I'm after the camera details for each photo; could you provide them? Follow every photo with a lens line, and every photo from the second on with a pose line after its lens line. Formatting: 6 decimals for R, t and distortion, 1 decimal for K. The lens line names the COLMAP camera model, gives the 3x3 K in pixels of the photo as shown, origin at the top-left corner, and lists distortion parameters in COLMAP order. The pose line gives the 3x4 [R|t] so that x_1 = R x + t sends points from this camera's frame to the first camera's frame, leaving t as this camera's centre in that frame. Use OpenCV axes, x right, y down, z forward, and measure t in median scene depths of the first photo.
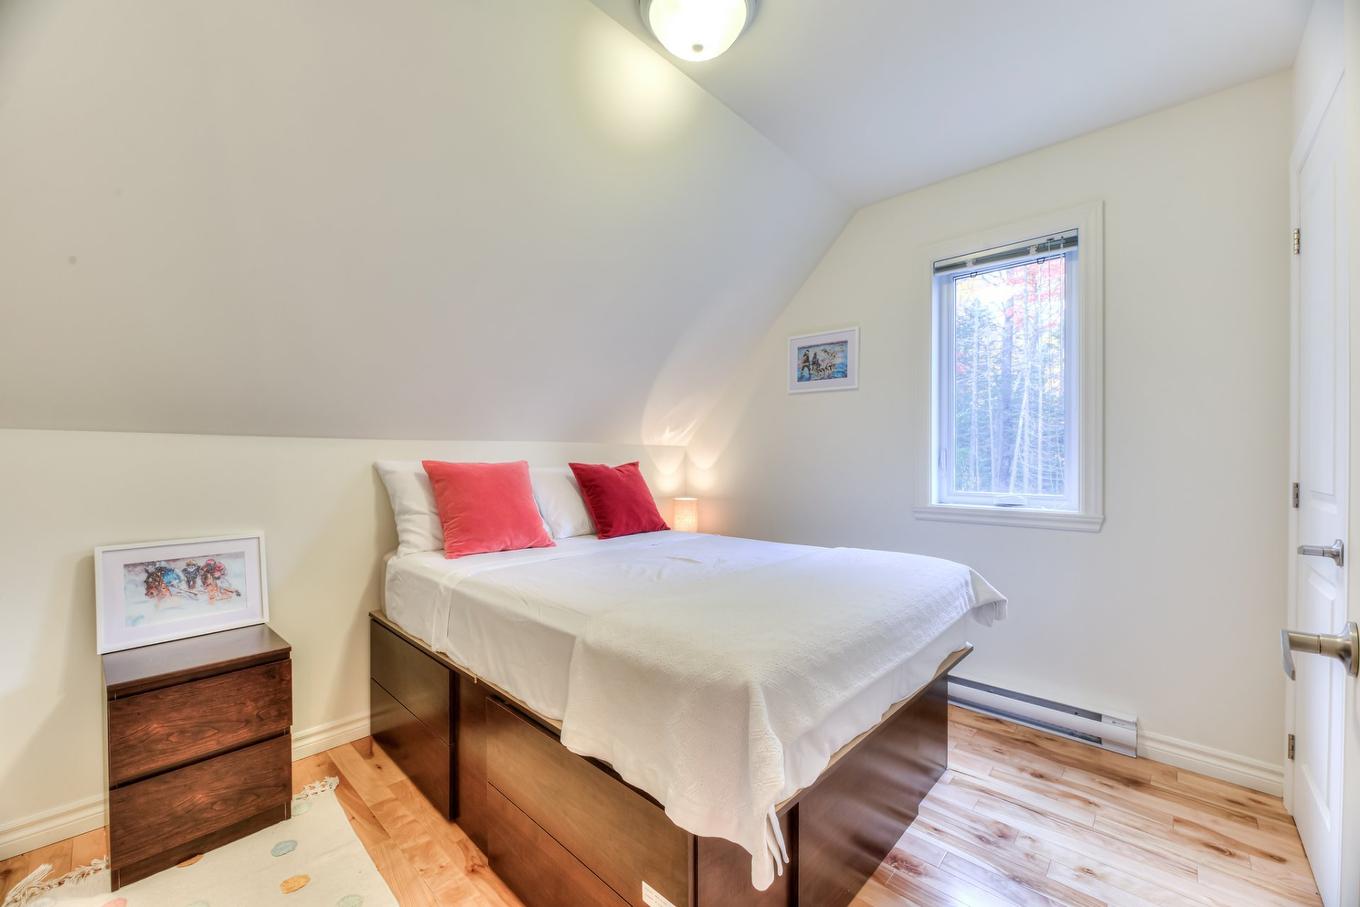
lens RADIAL K [[535.8, 0, 680.5], [0, 535.8, 460.4], [0, 0, 1]] dist [0.000003, -0.000111]
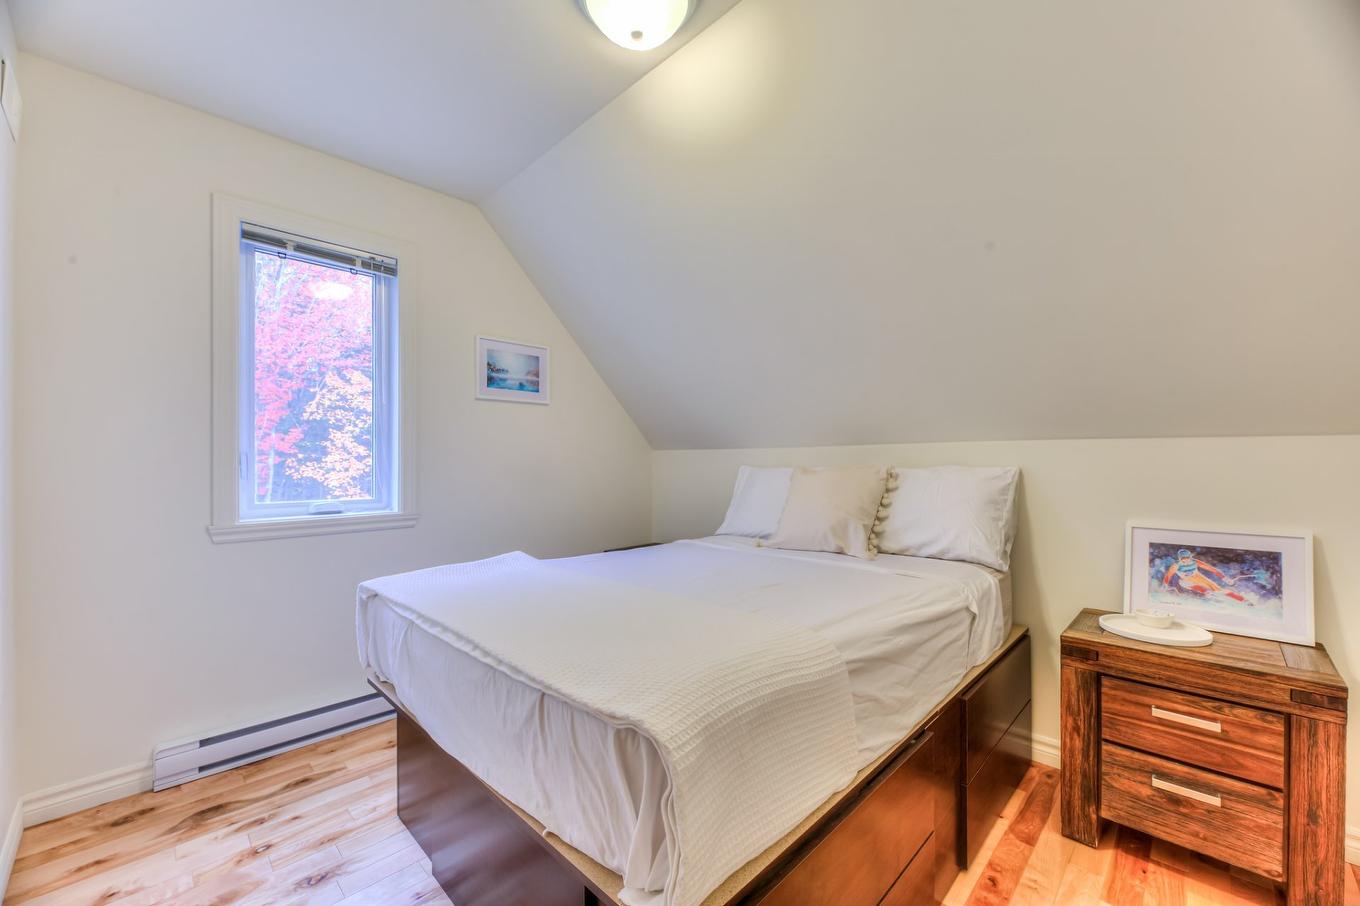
lens RADIAL K [[535.8, 0, 680.5], [0, 535.8, 459.9], [0, 0, 1]] dist [0.000003, -0.000111]
pose [[0.023108, 0.000692, 0.999733, -0.343241], [-0.002442, 0.999997, -0.000635, -0.012922], [-0.999730, -0.002427, 0.023109, 0.339226]]
